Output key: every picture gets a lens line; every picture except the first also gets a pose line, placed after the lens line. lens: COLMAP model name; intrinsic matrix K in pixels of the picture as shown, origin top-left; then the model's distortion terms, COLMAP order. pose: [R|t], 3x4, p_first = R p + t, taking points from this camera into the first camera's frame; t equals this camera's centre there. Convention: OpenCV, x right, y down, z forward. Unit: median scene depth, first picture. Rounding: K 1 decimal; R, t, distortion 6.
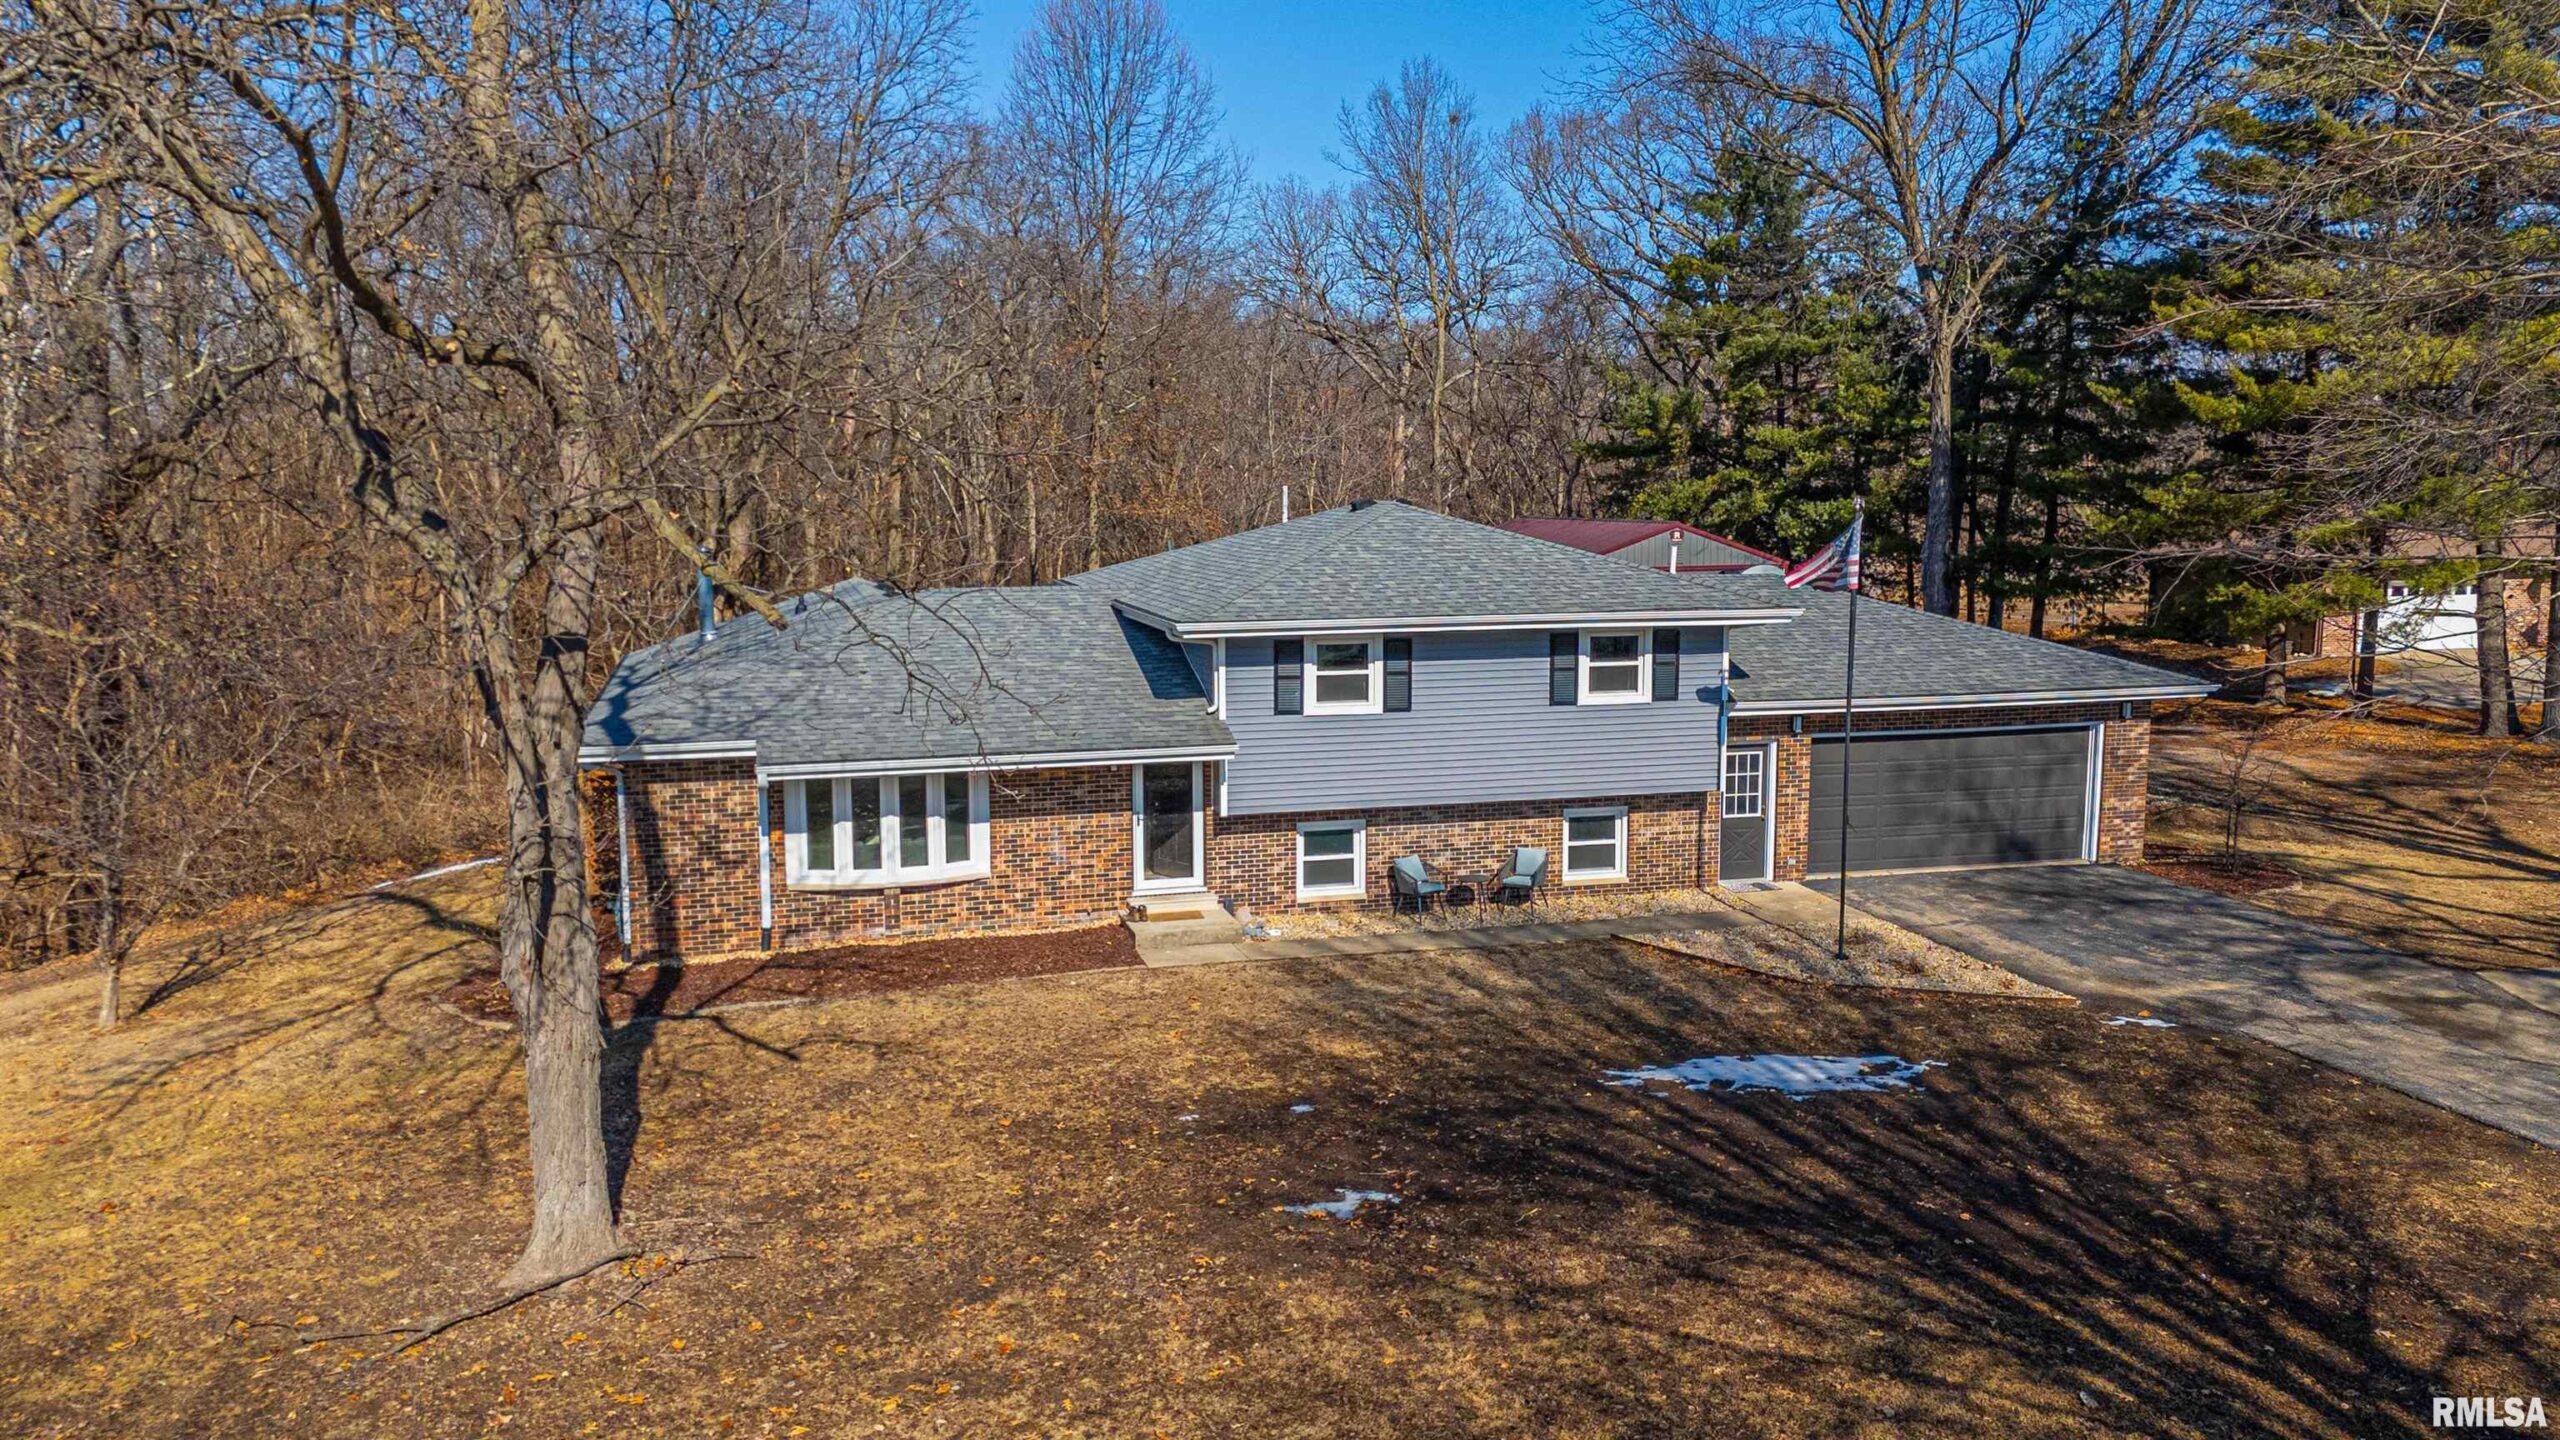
lens RADIAL K [[1851.6, 0, 1280.0], [0, 1851.6, 720.0], [0, 0, 1]] dist [0.106809, -0.123532]
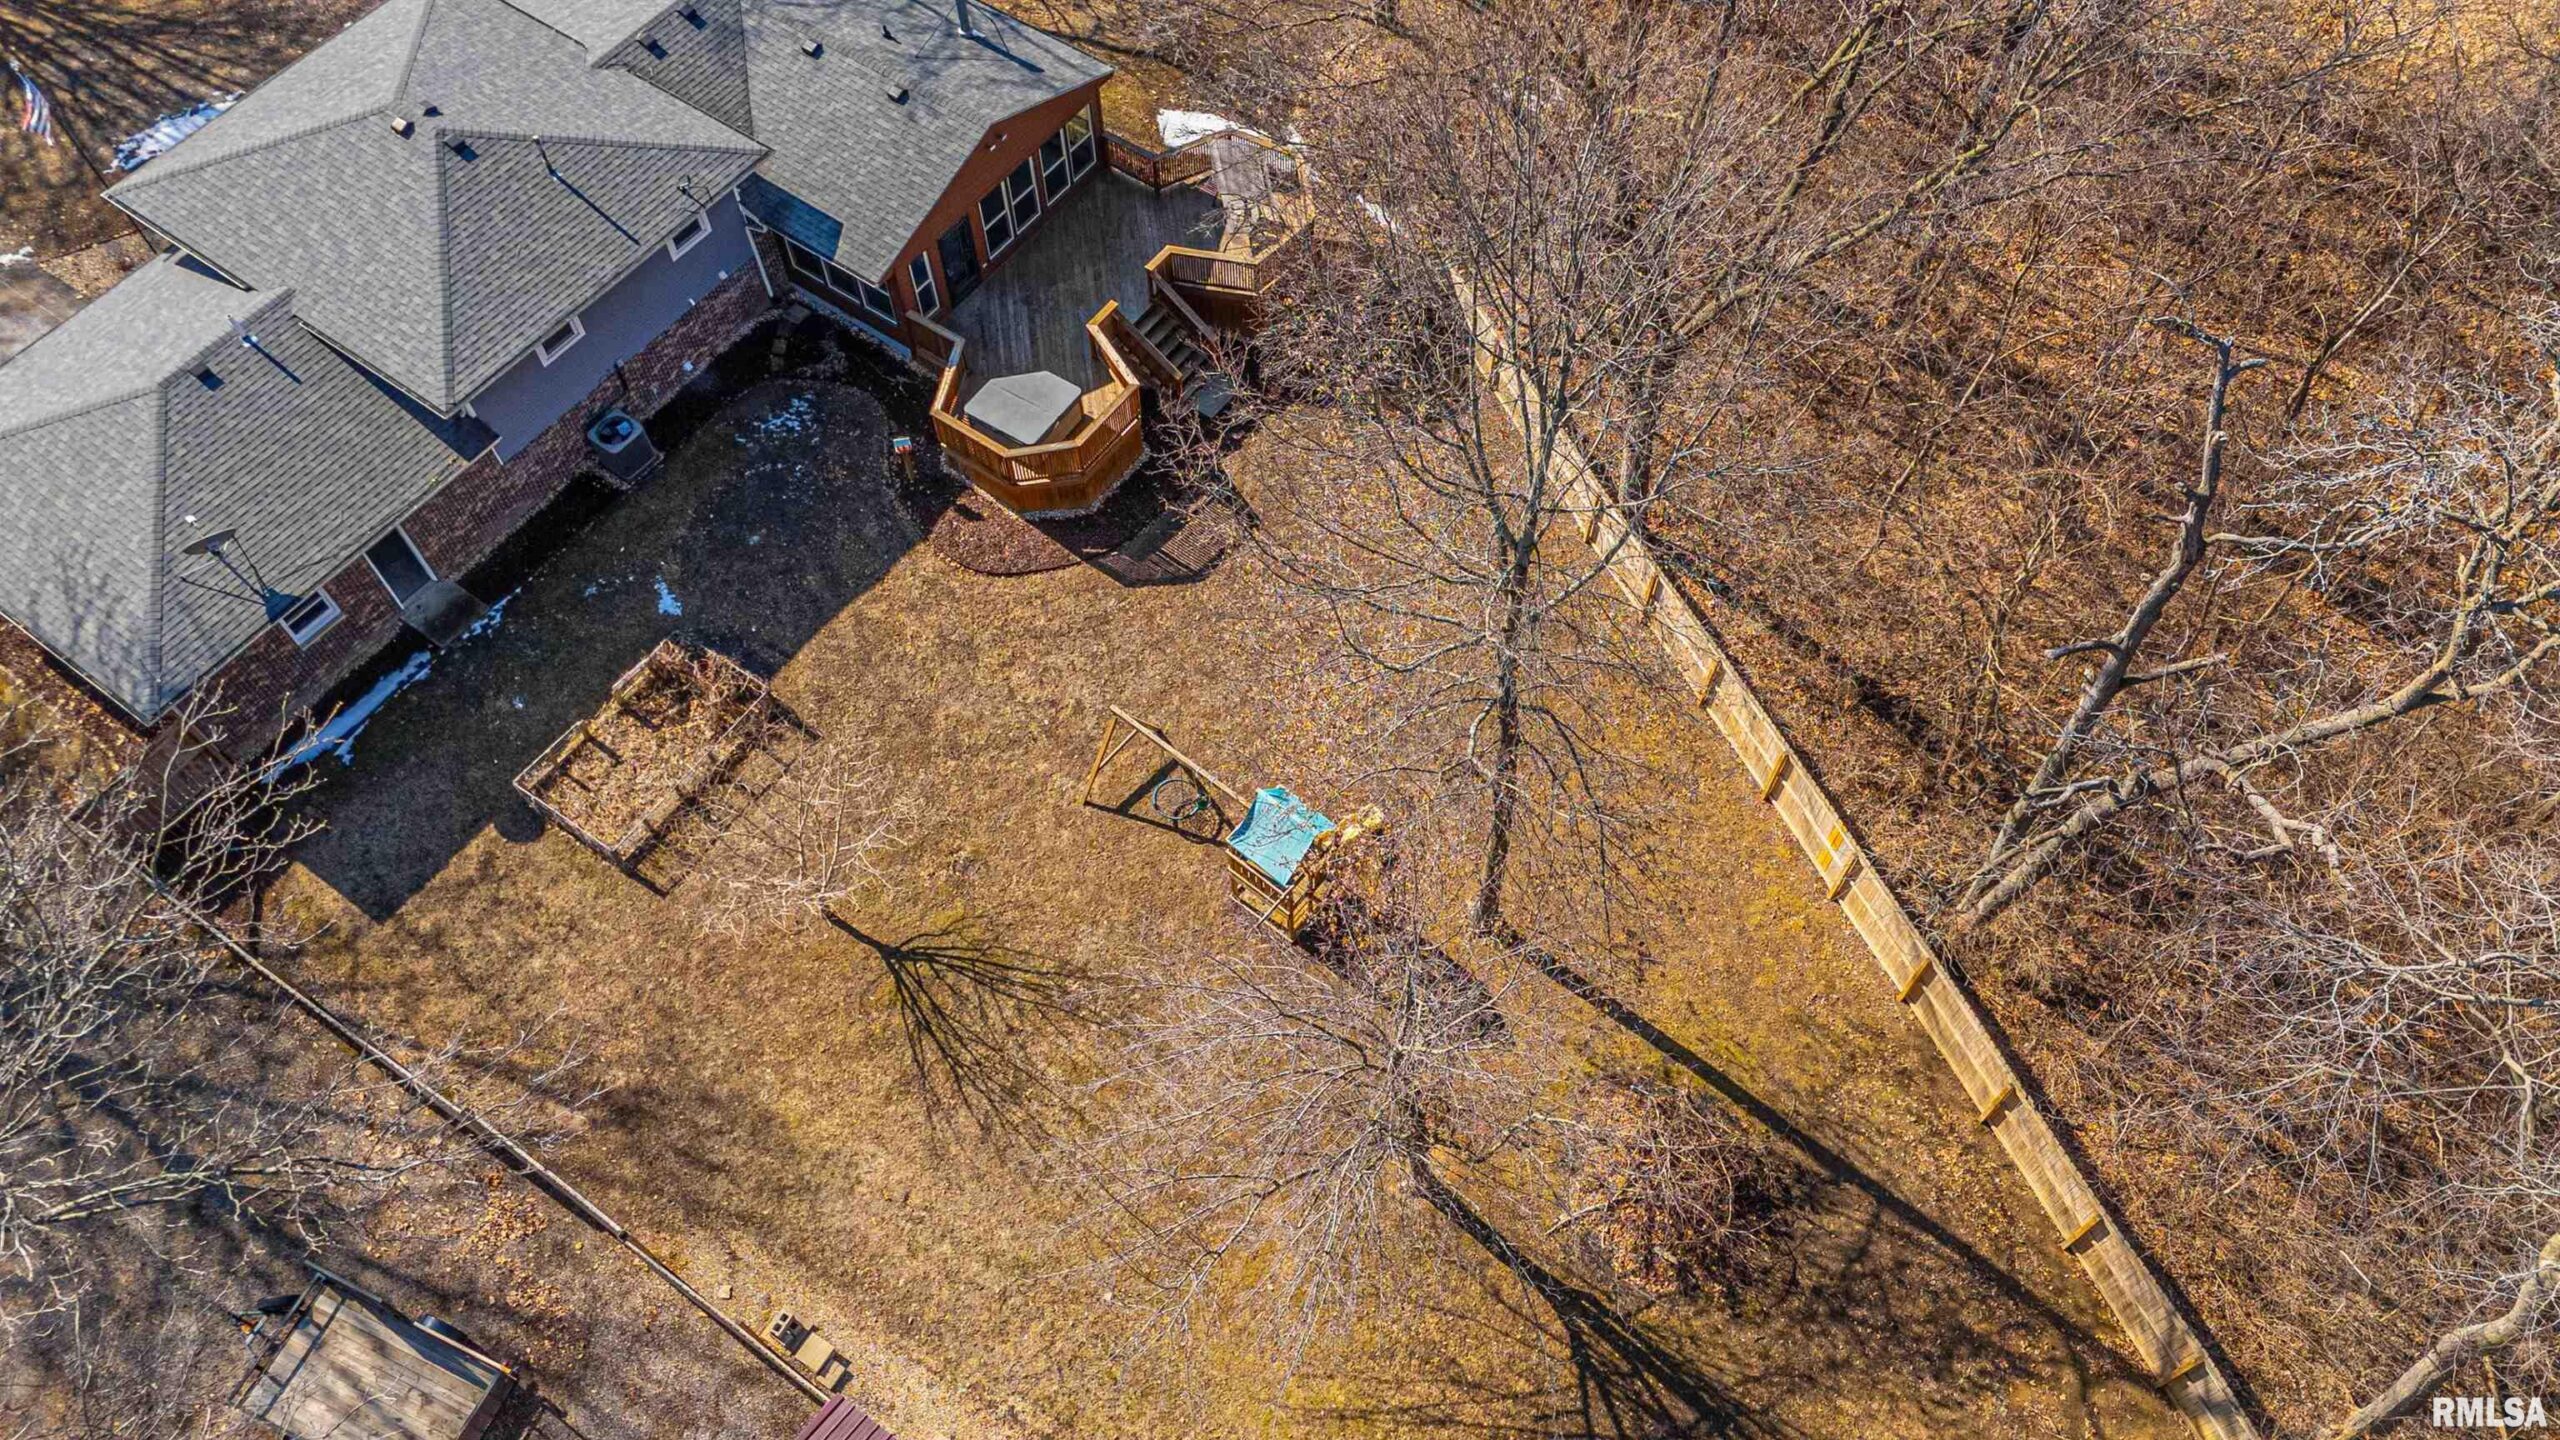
lens RADIAL K [[1851.6, 0, 1280.0], [0, 1851.6, 720.0], [0, 0, 1]] dist [0.106809, -0.123532]
pose [[-0.779875, 0.540346, -0.315945, 0.363782], [-0.077286, 0.417767, 0.905261, -1.879982], [0.621146, 0.730409, -0.284044, 3.310672]]
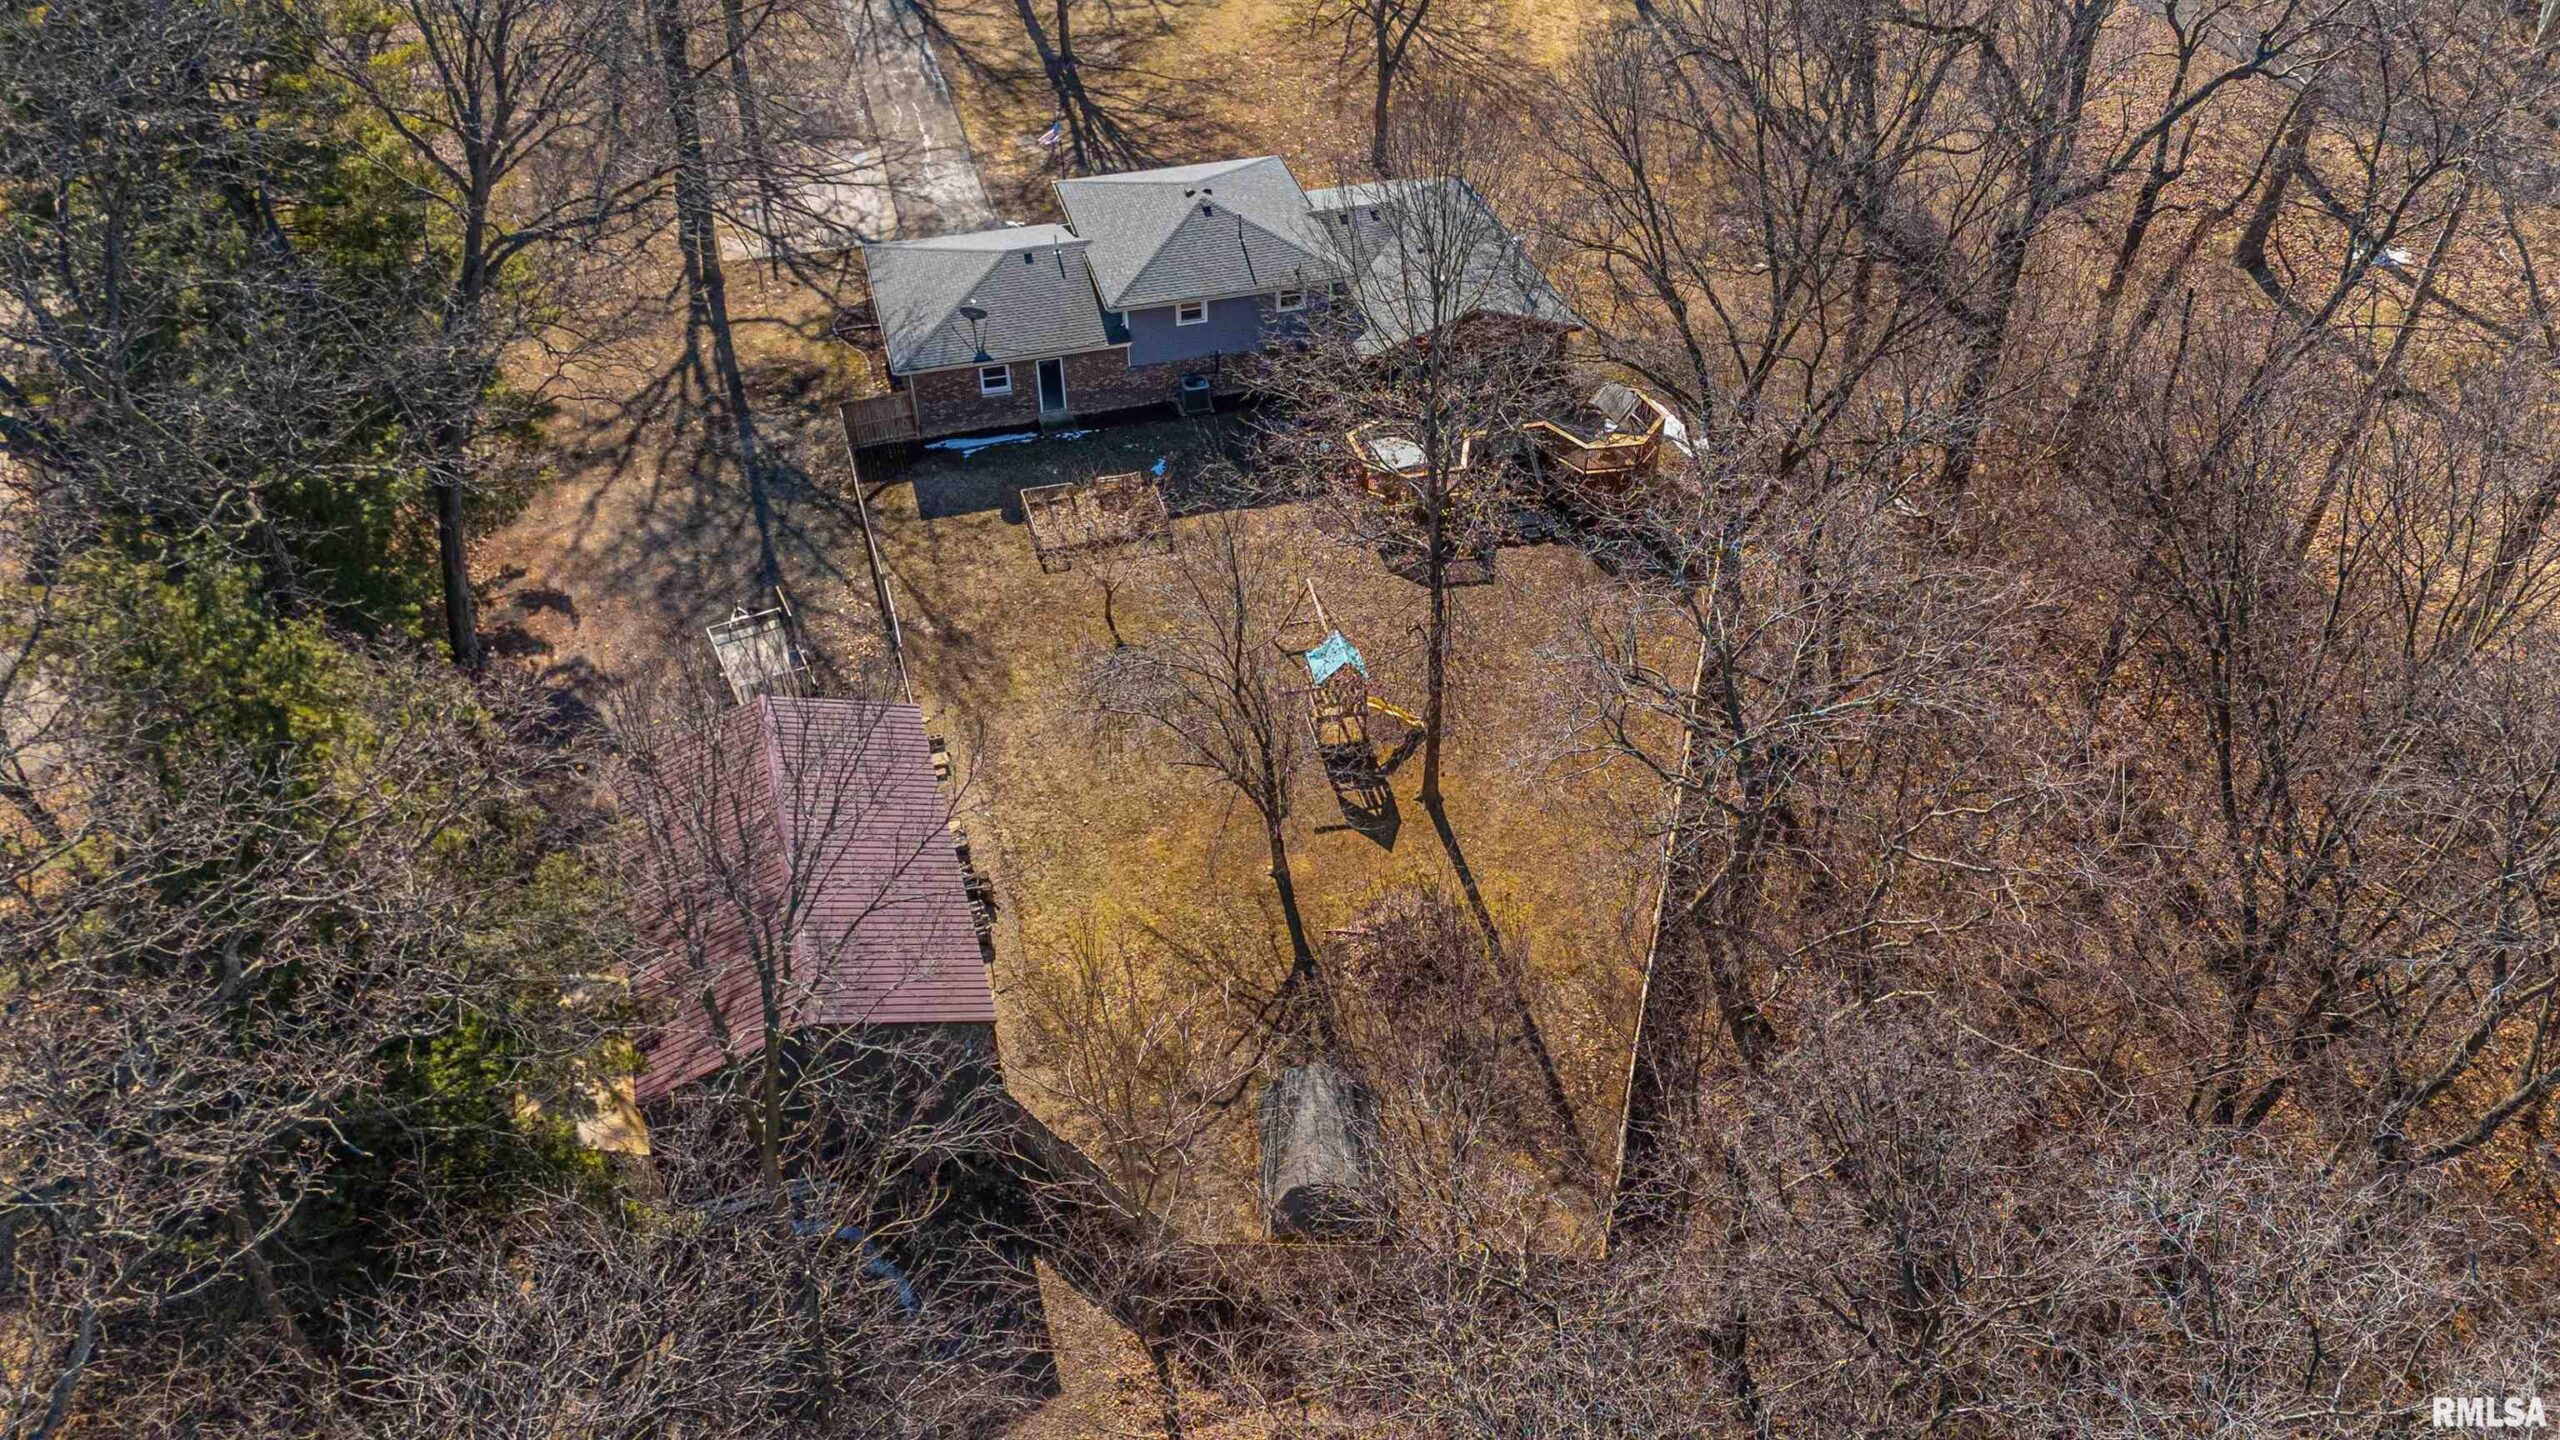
lens RADIAL K [[1851.6, 0, 1280.0], [0, 1851.6, 720.0], [0, 0, 1]] dist [0.106809, -0.123532]
pose [[-0.999997, 0.001212, -0.001898, -0.067067], [-0.000658, 0.648881, 0.760890, -2.325596], [0.002154, 0.760889, -0.648878, 4.842641]]
